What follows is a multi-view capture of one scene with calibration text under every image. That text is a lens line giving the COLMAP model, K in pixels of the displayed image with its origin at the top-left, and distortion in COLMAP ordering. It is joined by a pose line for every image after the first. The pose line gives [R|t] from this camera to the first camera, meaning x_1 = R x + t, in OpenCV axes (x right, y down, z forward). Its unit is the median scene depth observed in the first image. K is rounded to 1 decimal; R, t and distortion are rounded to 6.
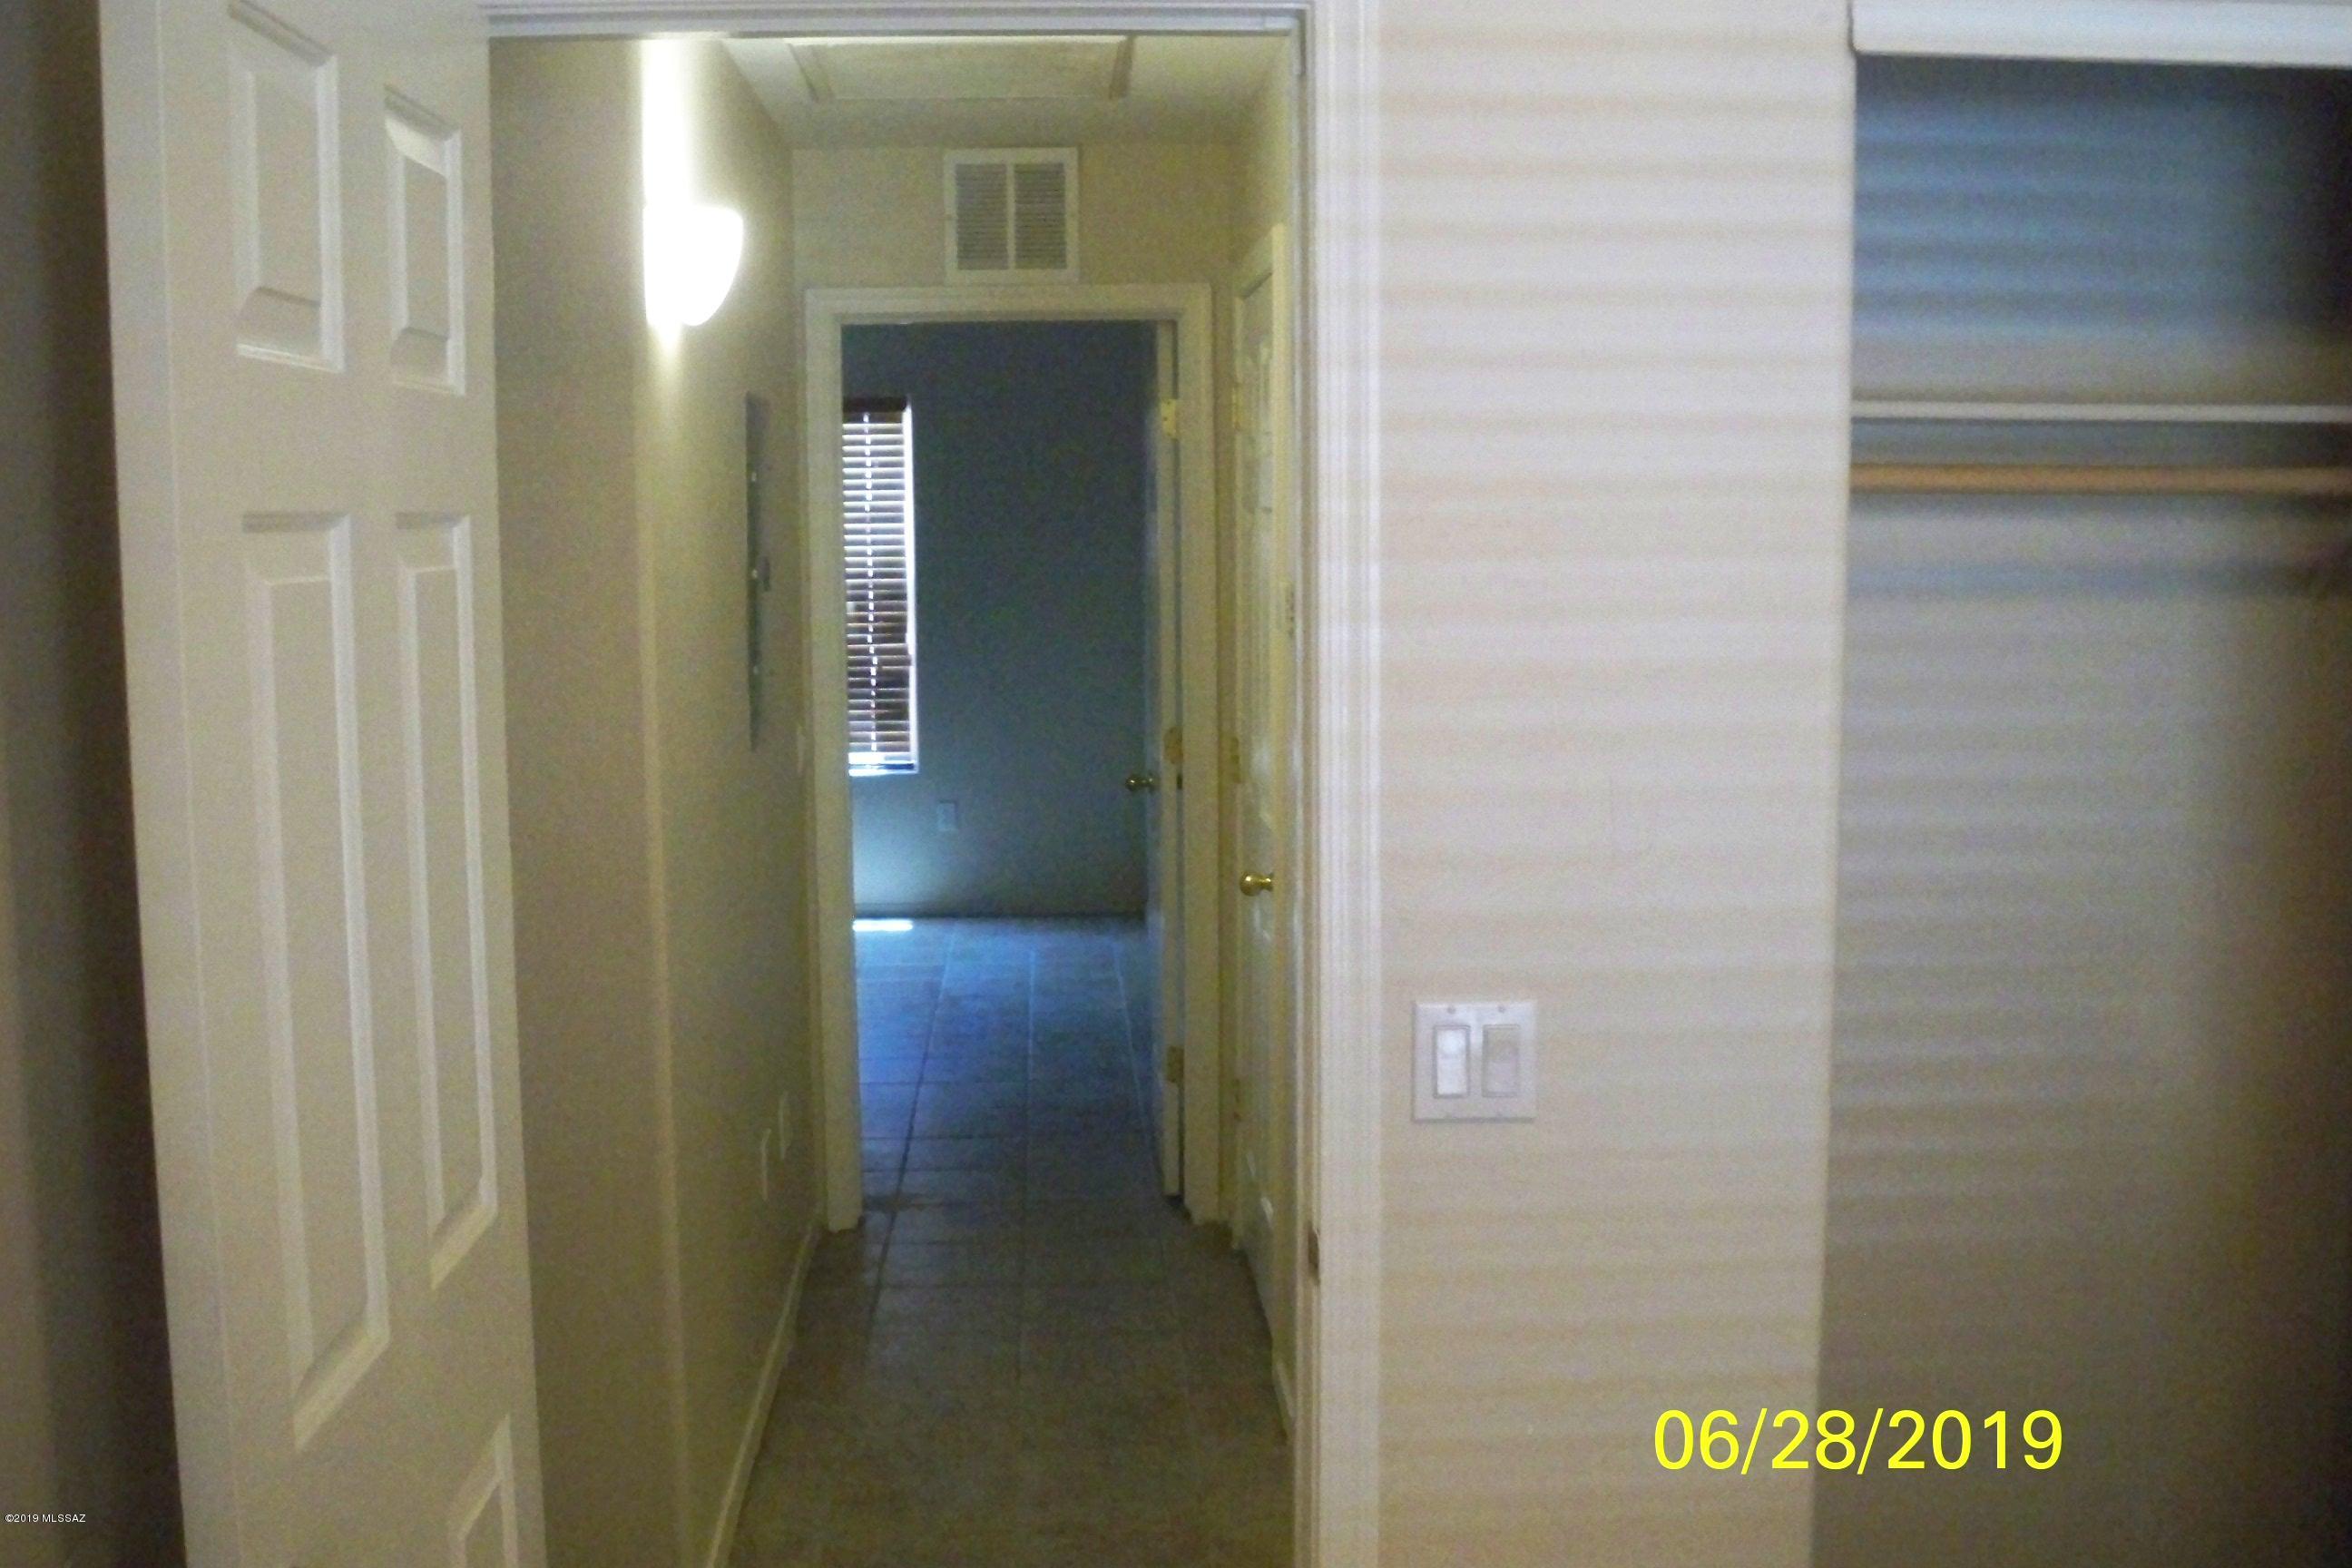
lens RADIAL K [[2417.6, 0, 1176.0], [0, 2417.6, 784.0], [0, 0, 1]] dist [-0.105207, 0.008141]
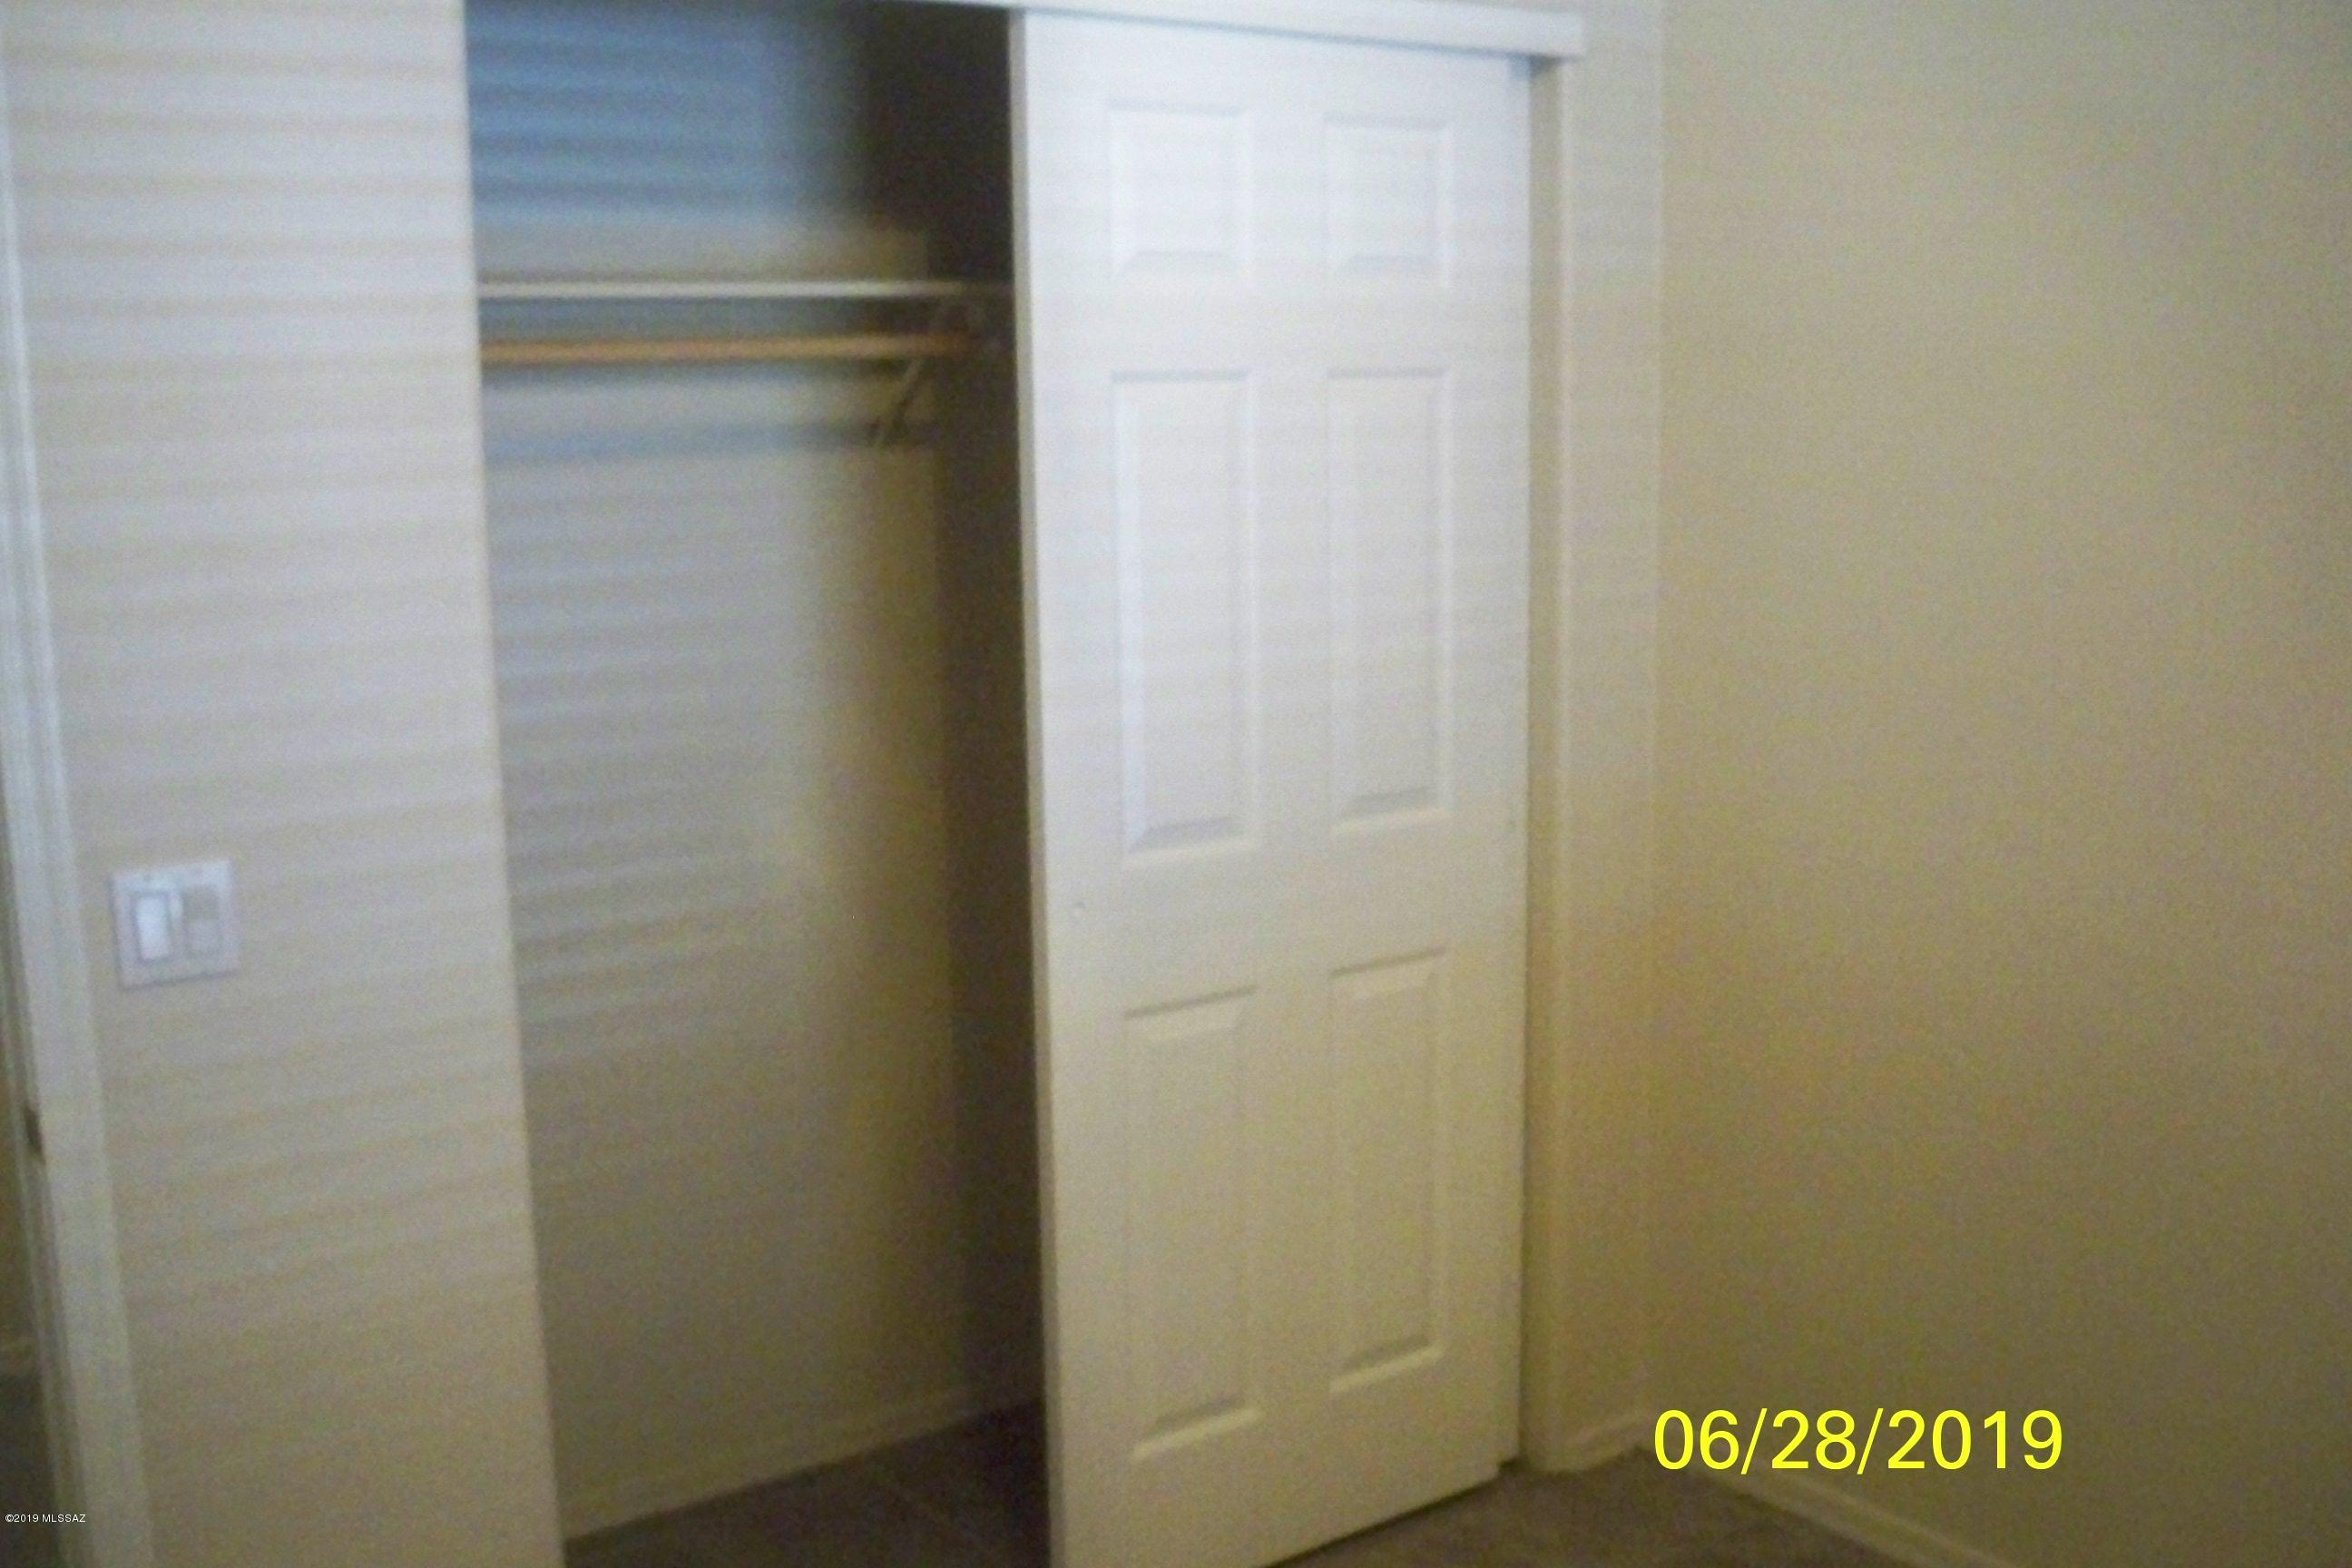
lens RADIAL K [[2693.3, 0, 1173.7], [0, 2693.3, 922.6], [0, 0, 1]] dist [-0.082153, -0.011857]
pose [[0.884394, -0.104094, 0.454985, -0.019430], [0.069072, 0.993269, 0.092983, 0.037466], [-0.461601, -0.050807, 0.885631, -0.231564]]
